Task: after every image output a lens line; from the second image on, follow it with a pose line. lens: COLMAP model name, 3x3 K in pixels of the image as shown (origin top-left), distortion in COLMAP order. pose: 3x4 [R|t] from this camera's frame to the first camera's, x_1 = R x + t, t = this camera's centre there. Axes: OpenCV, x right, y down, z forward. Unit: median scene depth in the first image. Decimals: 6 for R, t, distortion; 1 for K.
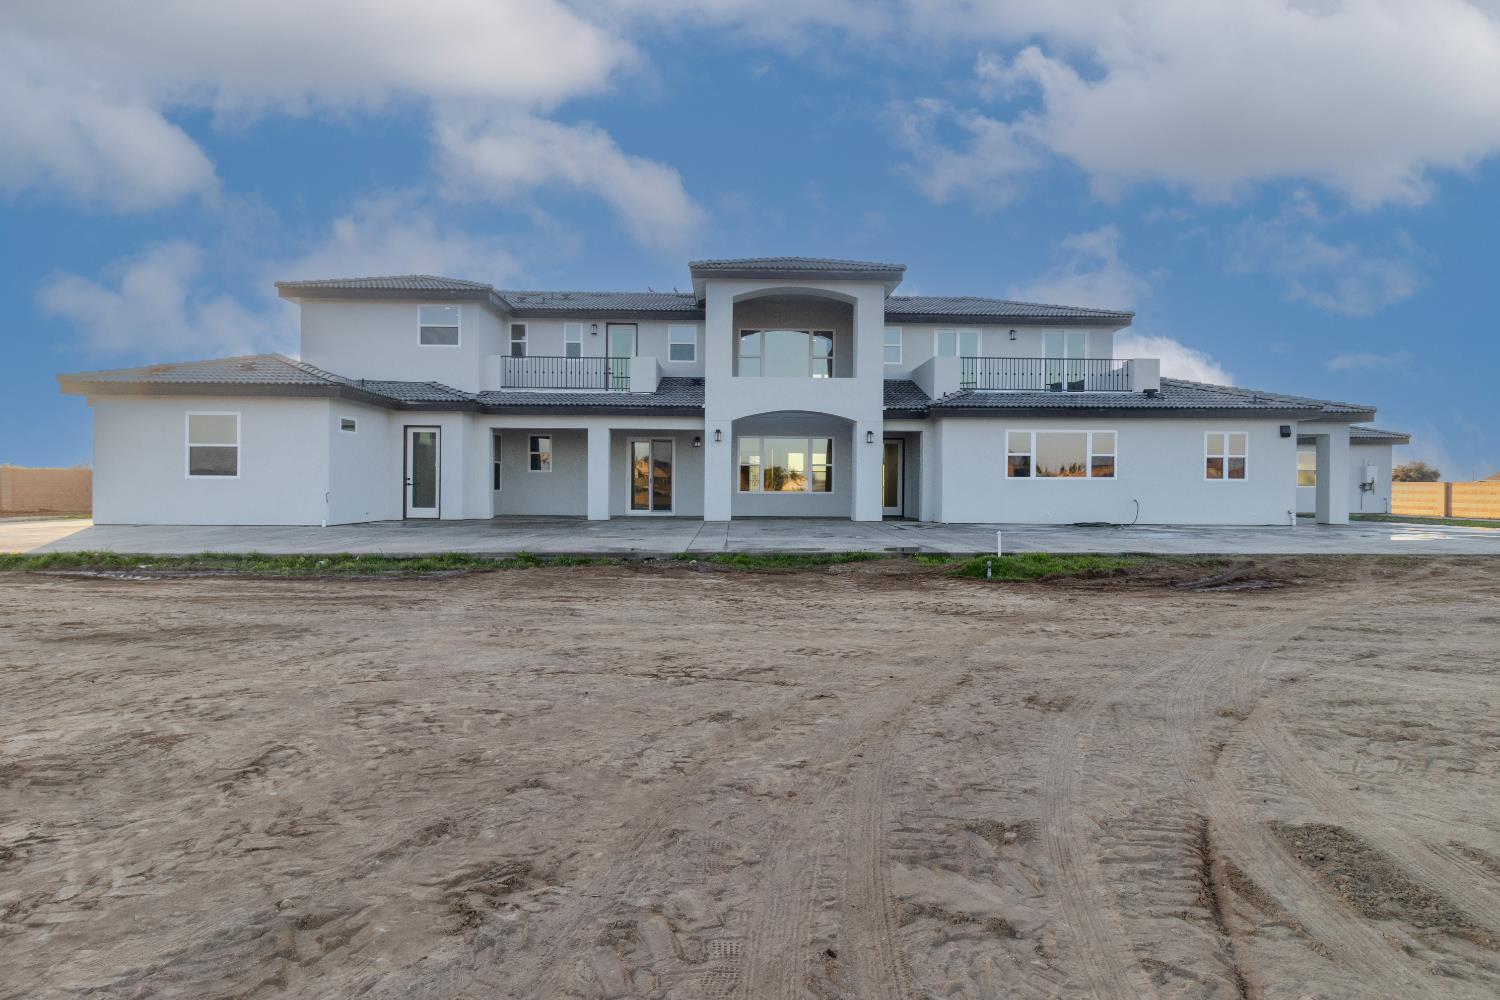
lens RADIAL K [[796.9, 0, 750.0], [0, 796.9, 500.0], [0, 0, 1]] dist [-0.001614, -0.000255]
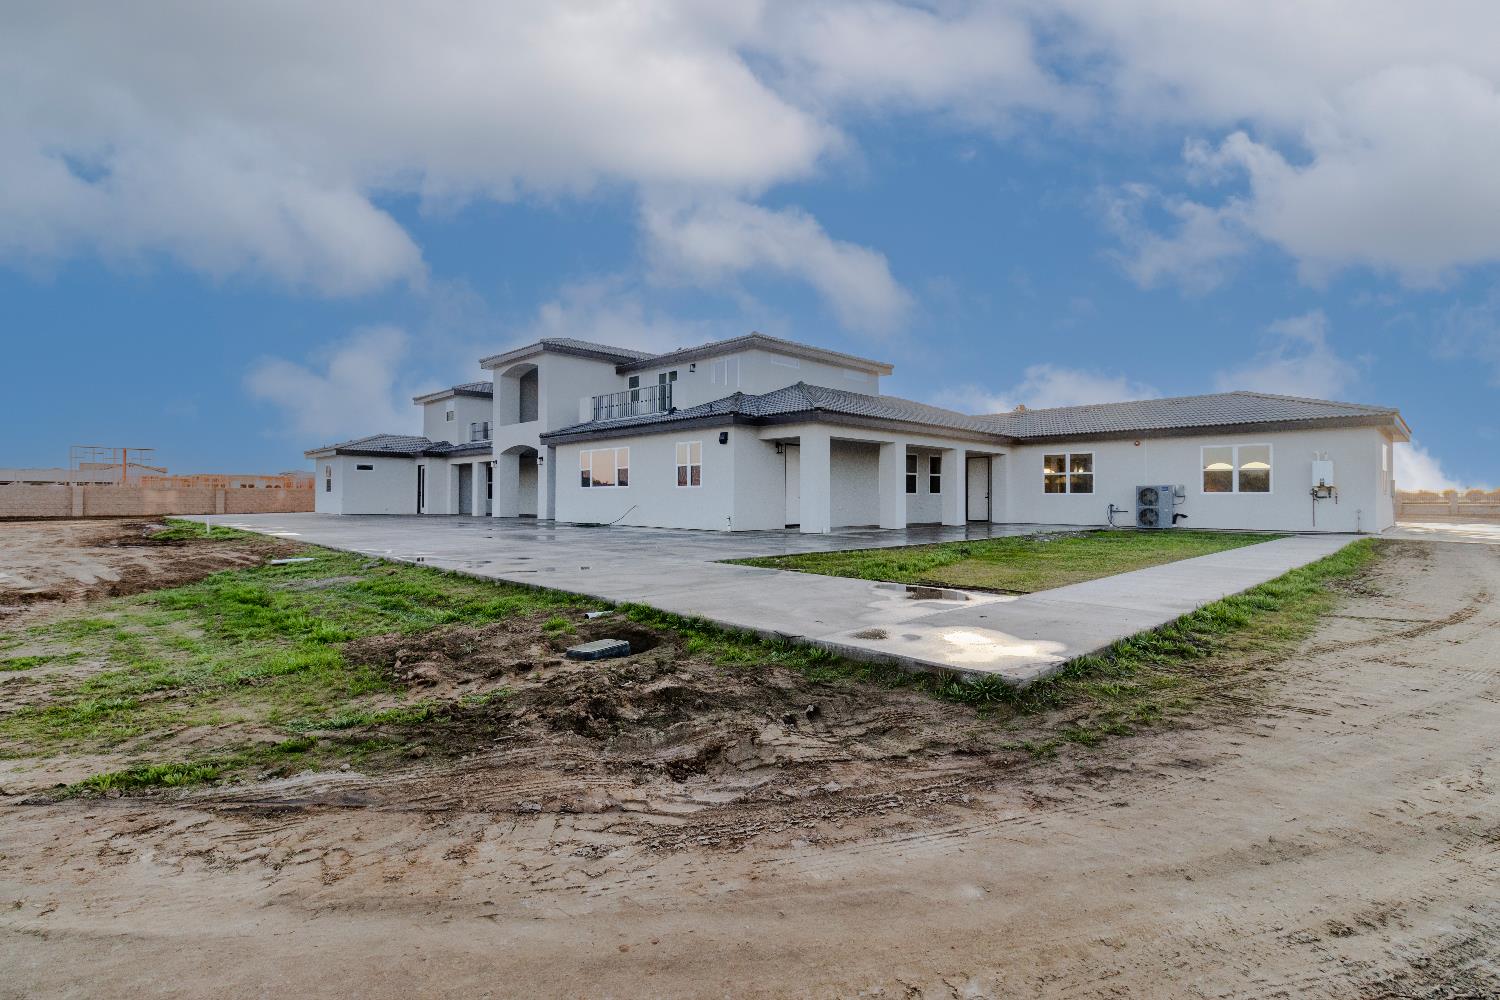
lens RADIAL K [[703.9, 0, 750.0], [0, 703.9, 500.0], [0, 0, 1]] dist [0.000764, -0.000172]
pose [[0.687831, -0.004849, -0.725854, 1.336782], [-0.010562, 0.999805, -0.016687, 0.006570], [0.725794, 0.019145, 0.687646, 0.413760]]
